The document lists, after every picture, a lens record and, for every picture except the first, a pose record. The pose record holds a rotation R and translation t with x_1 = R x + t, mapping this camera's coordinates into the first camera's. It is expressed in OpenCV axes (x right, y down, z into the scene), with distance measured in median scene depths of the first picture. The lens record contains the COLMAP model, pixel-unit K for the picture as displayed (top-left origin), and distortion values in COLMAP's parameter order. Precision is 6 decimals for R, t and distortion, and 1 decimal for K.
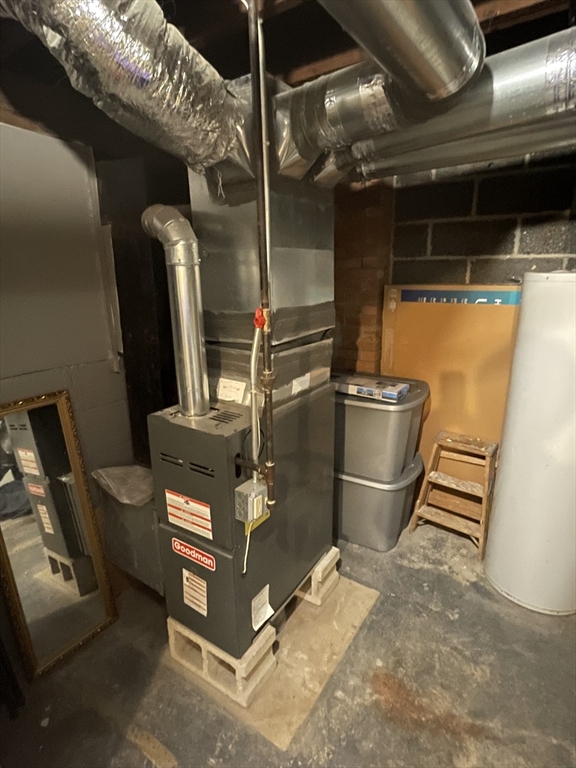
lens RADIAL K [[403.2, 0, 285.1], [0, 403.2, 384.9], [0, 0, 1]] dist [-0.000247, 0.000499]
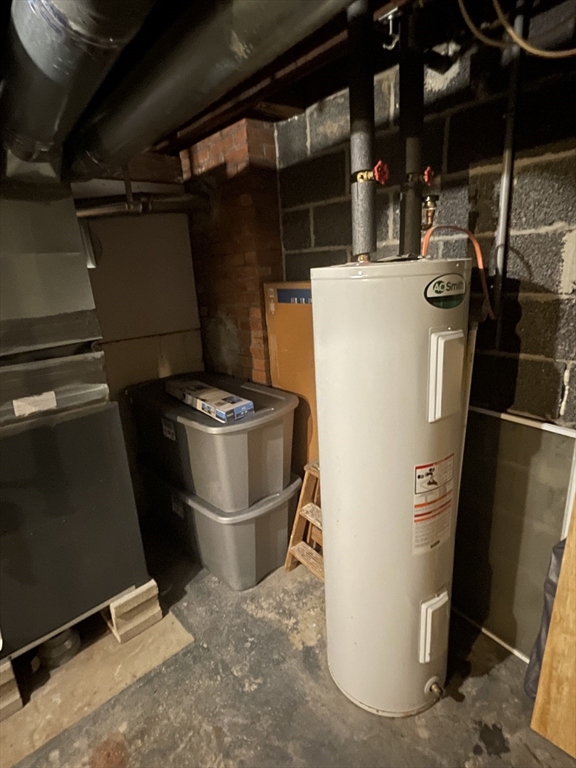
lens RADIAL K [[403.2, 0, 289.3], [0, 403.2, 385.0], [0, 0, 1]] dist [-0.000247, 0.000499]
pose [[0.969488, 0.027282, -0.243616, 0.583546], [-0.023270, 0.999542, 0.019331, -0.054439], [0.244032, -0.013072, 0.969679, 0.193154]]
